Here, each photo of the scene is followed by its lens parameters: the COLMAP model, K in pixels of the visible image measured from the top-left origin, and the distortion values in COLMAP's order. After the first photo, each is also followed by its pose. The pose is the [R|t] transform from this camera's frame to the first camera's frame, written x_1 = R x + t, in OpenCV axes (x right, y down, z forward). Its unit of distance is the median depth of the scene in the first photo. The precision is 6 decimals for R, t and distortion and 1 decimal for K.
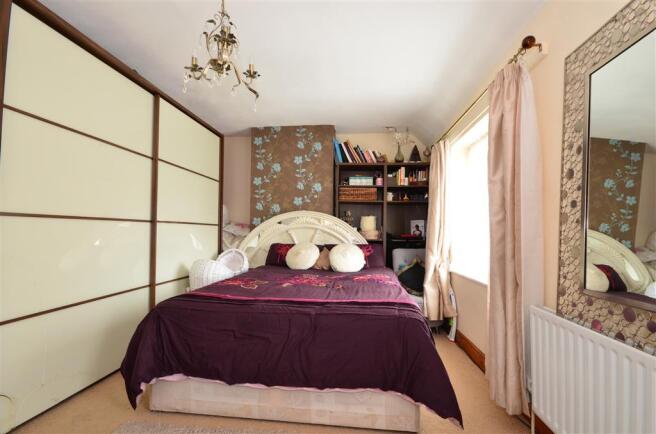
lens RADIAL K [[296.2, 0, 332.4], [0, 296.2, 221.6], [0, 0, 1]] dist [0.012949, -0.000128]
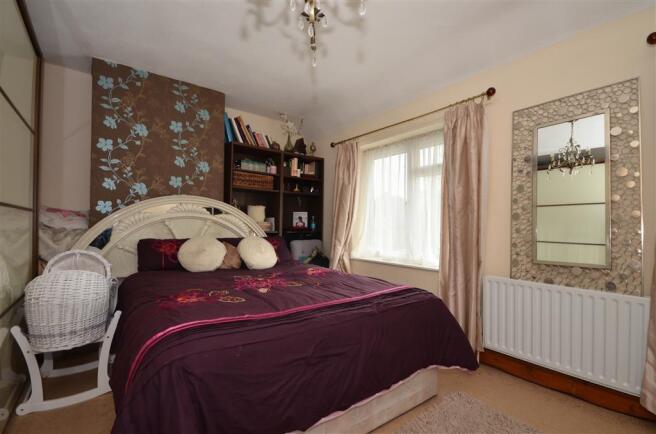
lens RADIAL K [[296.2, 0, 332.4], [0, 296.2, 221.6], [0, 0, 1]] dist [0.012949, -0.000128]
pose [[0.733859, 0.006992, 0.679266, -0.337176], [-0.029684, 0.999322, 0.021783, 0.003161], [-0.678653, -0.036149, 0.733569, 0.177802]]
